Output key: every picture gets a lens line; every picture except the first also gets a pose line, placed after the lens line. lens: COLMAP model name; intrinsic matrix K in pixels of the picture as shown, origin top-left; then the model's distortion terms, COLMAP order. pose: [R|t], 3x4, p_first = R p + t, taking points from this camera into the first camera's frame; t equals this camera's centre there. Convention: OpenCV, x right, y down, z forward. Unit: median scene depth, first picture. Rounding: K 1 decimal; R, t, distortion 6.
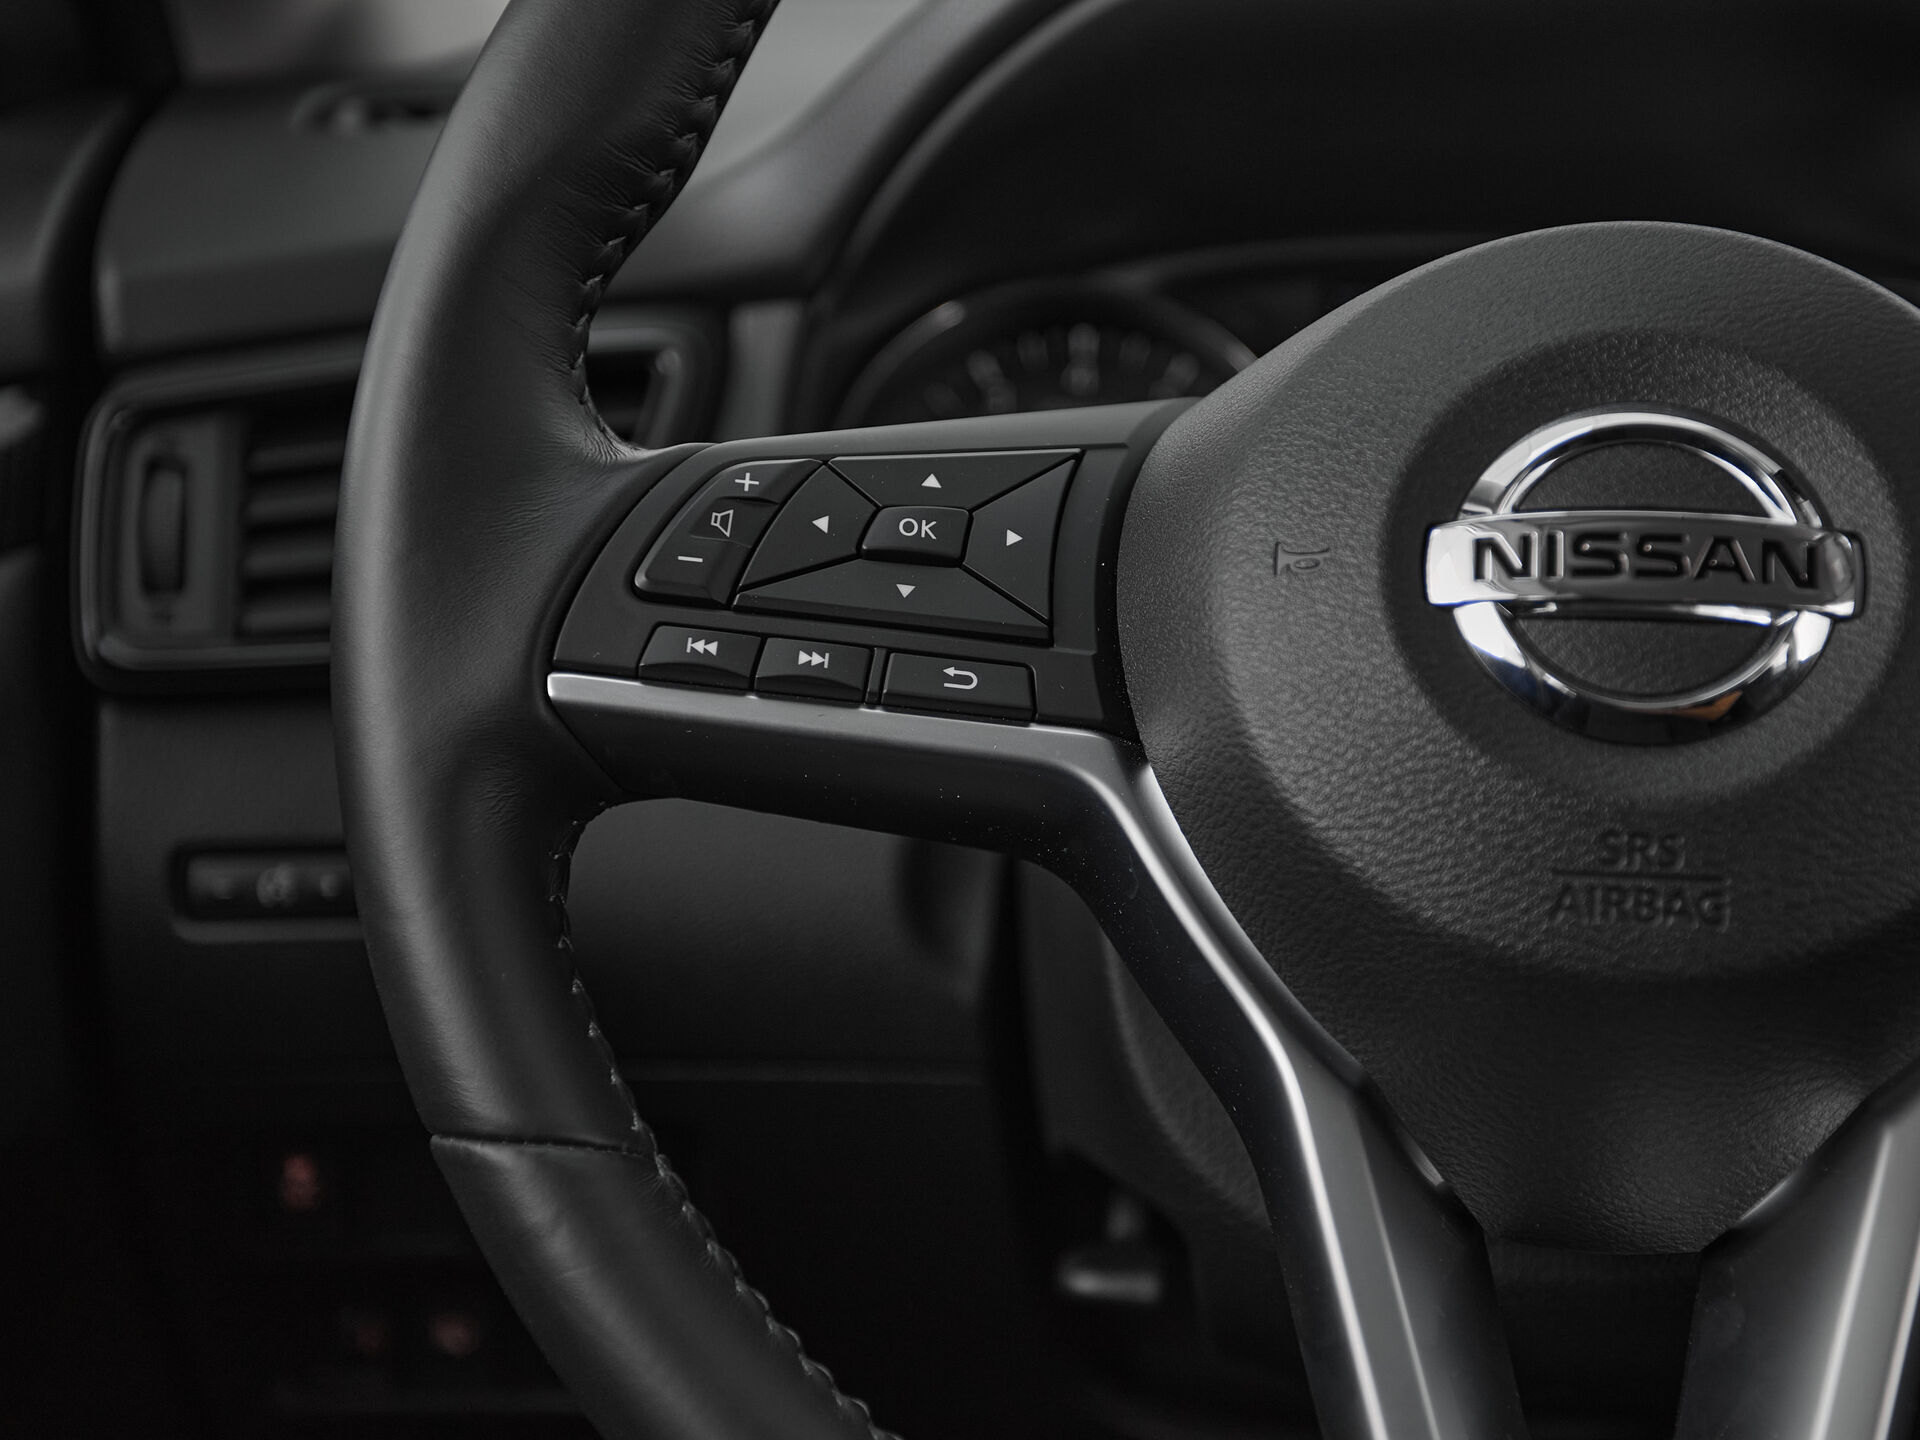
lens RADIAL K [[2664.8, 0, 927.5], [0, 2664.8, 810.0], [0, 0, 1]] dist [0.011732, 0.000000]
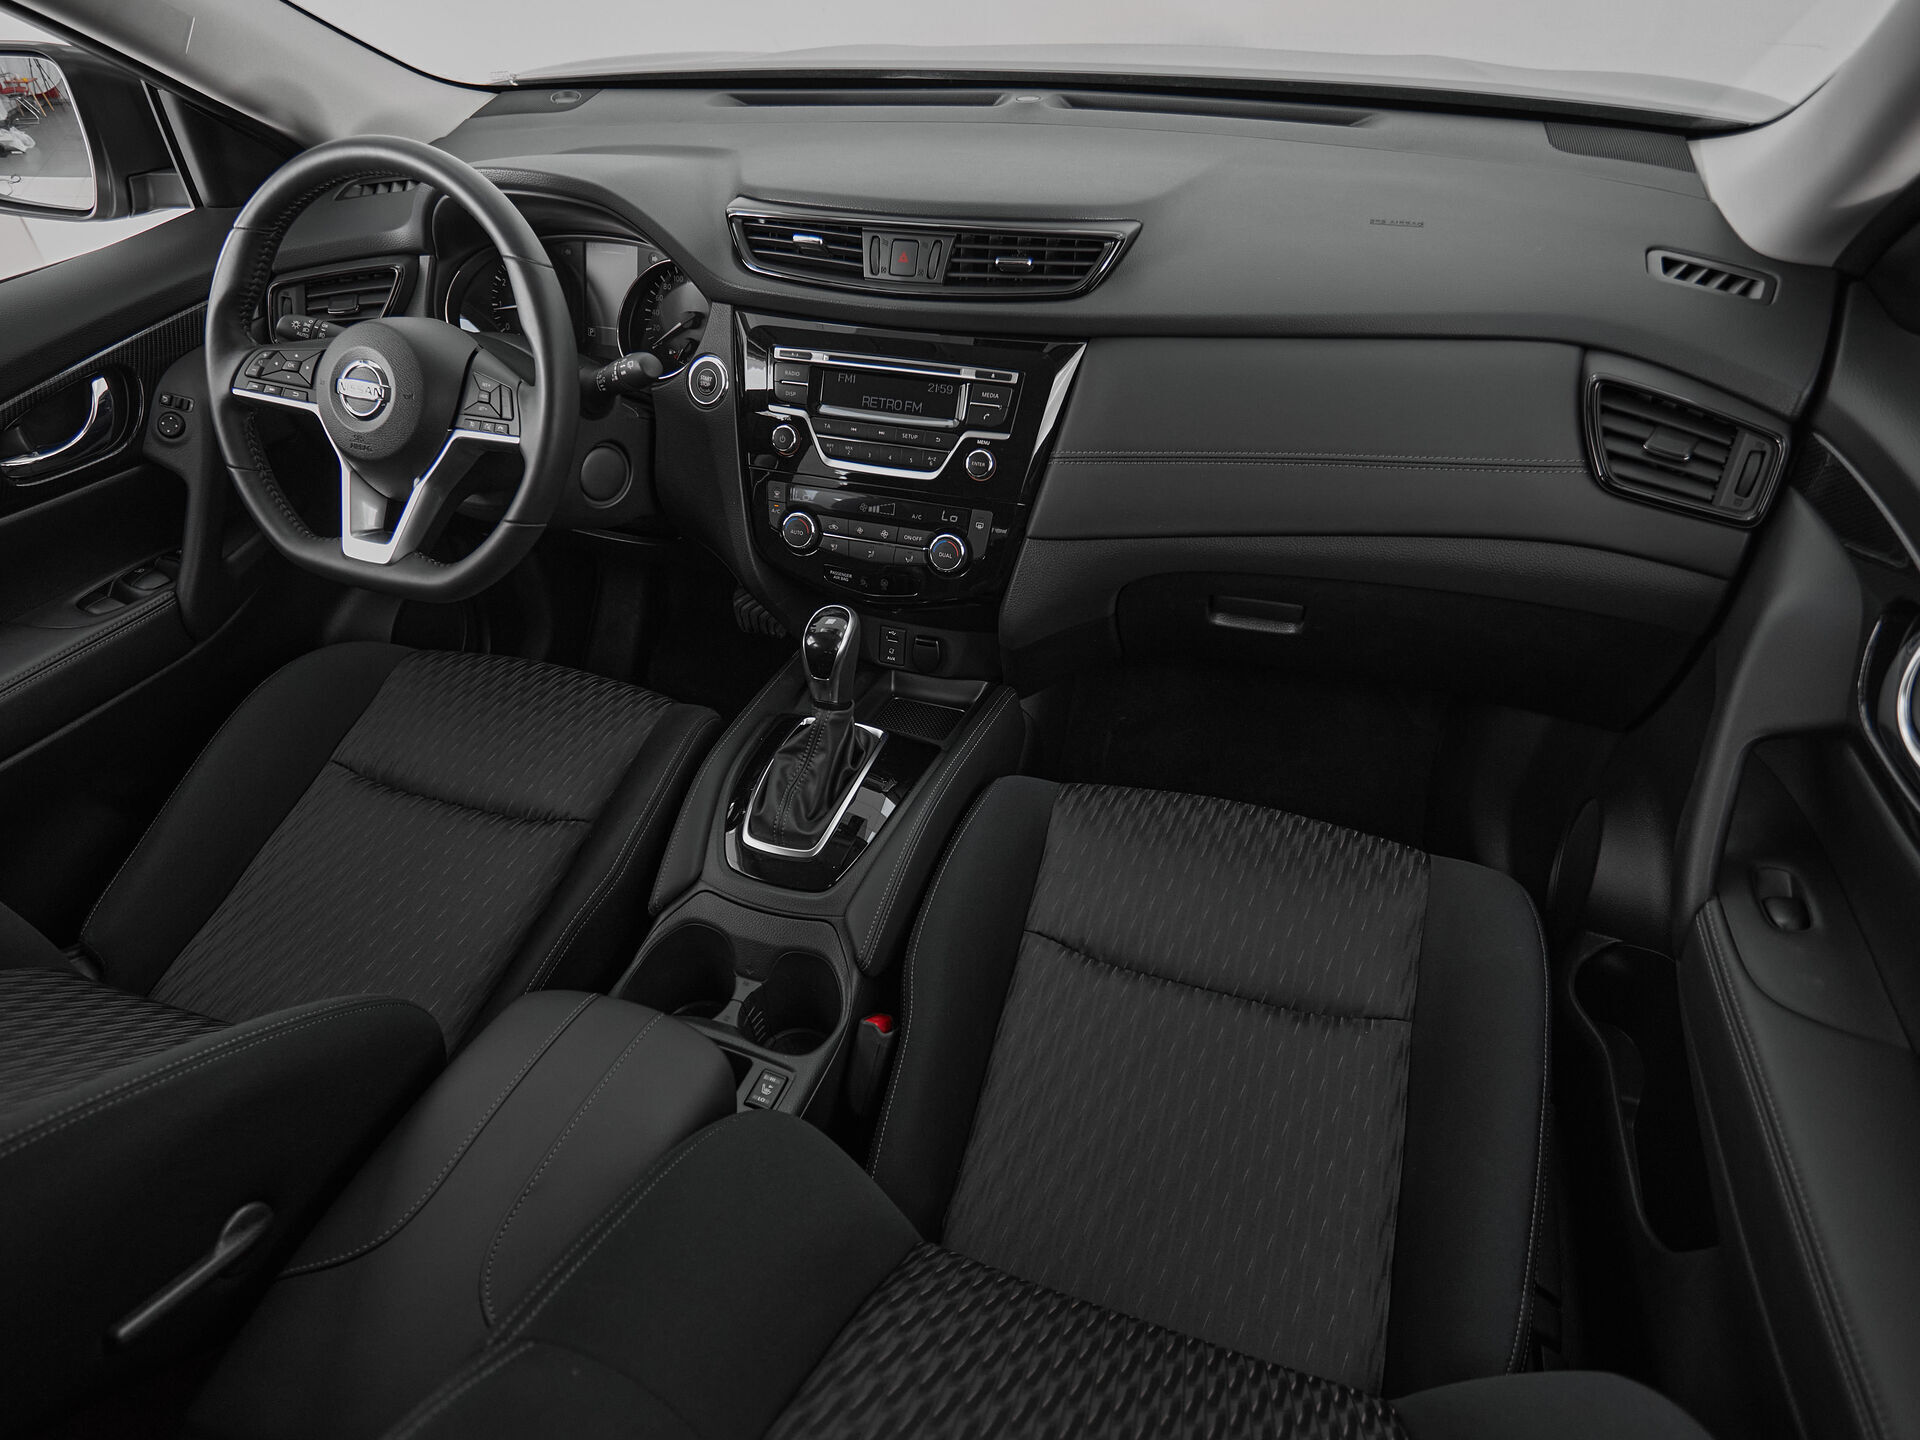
lens RADIAL K [[1101.1, 0, 905.0], [0, 1101.1, 742.8], [0, 0, 1]] dist [0.002089, -0.003602]
pose [[0.970932, 0.136117, -0.196885, 2.034720], [-0.040287, 0.903758, 0.426145, -0.474490], [0.235942, -0.405826, 0.882971, -1.234893]]
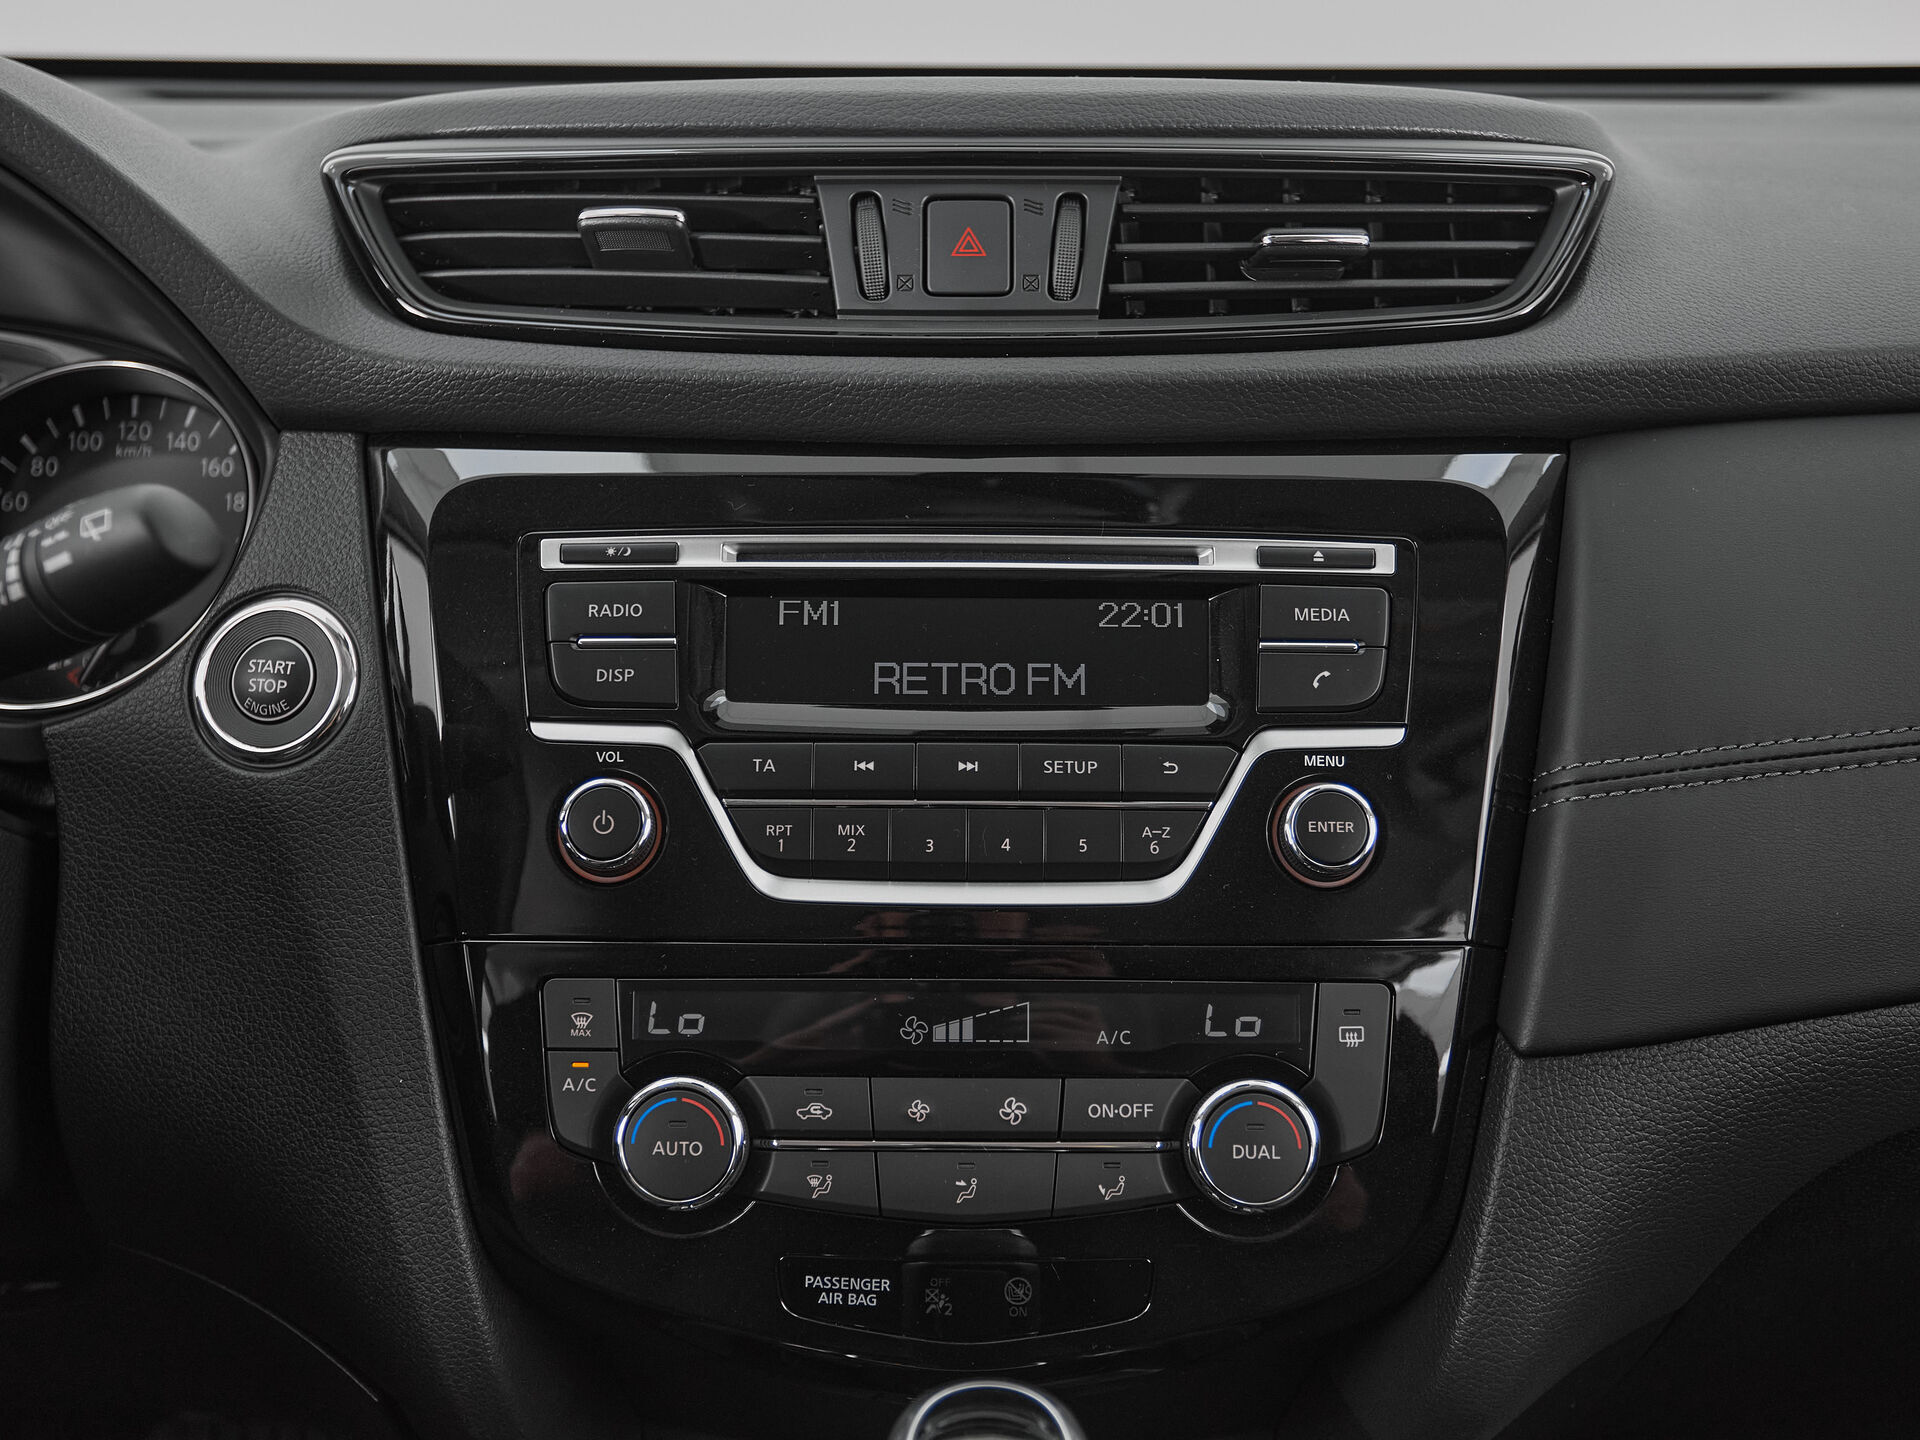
lens RADIAL K [[2179.1, 0, 925.8], [0, 2179.1, 770.1], [0, 0, 1]] dist [-0.001116, 0.000000]
pose [[0.994893, -0.014747, 0.099855, 1.154498], [0.013280, 0.999794, 0.015341, -0.028138], [-0.100060, -0.013937, 0.994884, -0.095184]]
